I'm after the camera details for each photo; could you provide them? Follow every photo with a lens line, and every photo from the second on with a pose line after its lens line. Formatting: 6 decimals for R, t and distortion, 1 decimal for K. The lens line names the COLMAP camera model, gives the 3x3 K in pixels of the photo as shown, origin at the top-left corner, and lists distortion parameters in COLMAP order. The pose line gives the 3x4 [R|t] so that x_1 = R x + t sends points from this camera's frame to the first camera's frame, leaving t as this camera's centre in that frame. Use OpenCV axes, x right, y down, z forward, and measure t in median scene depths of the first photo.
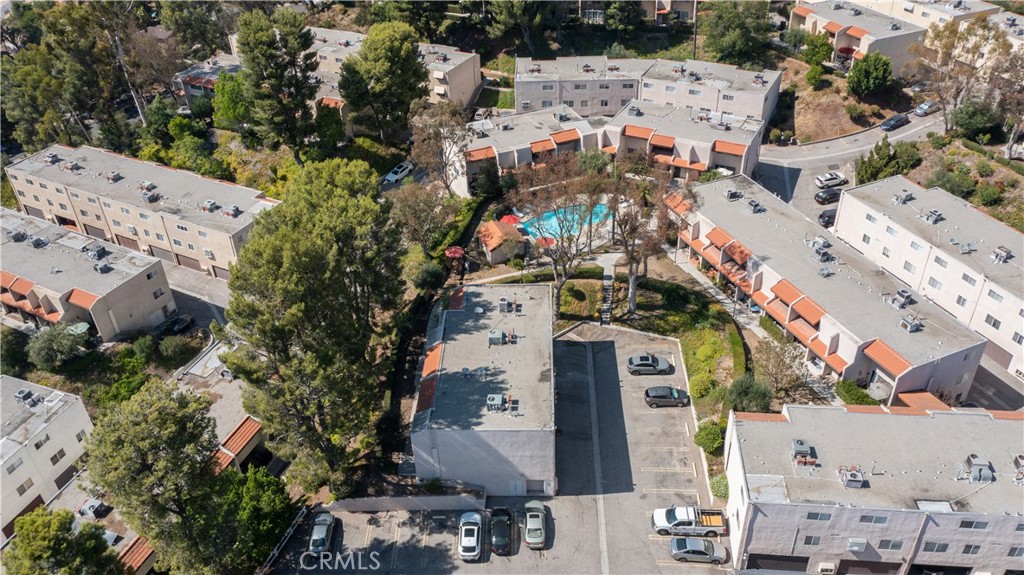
lens RADIAL K [[906.5, 0, 512.0], [0, 906.5, 287.5], [0, 0, 1]] dist [-0.010522, -0.005499]
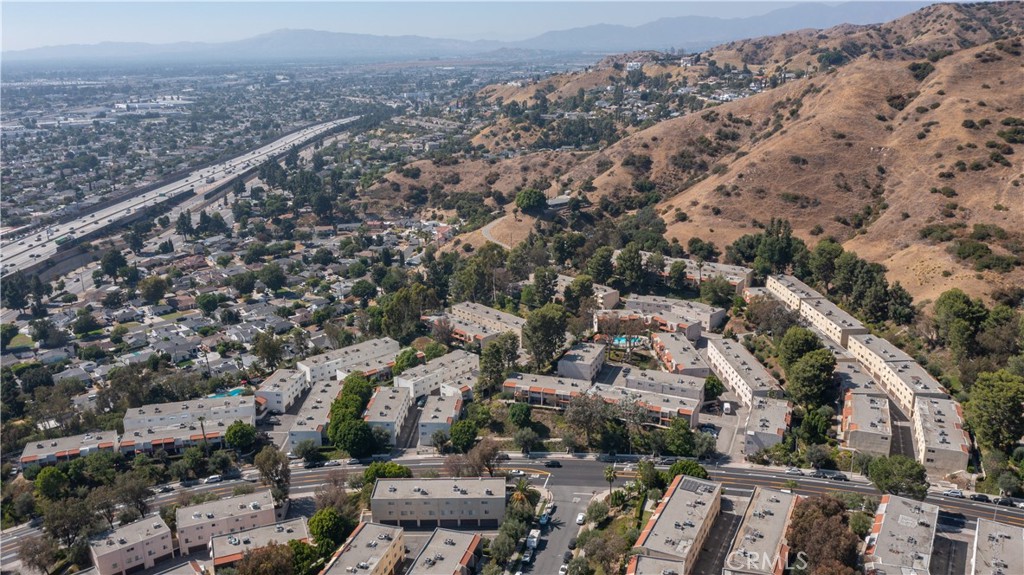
lens RADIAL K [[906.5, 0, 512.0], [0, 906.5, 287.5], [0, 0, 1]] dist [-0.010522, -0.005499]
pose [[0.949577, 0.116518, -0.291080, 0.502599], [-0.195273, 0.946123, -0.258302, 0.551160], [0.245301, 0.302117, 0.921169, -1.752897]]
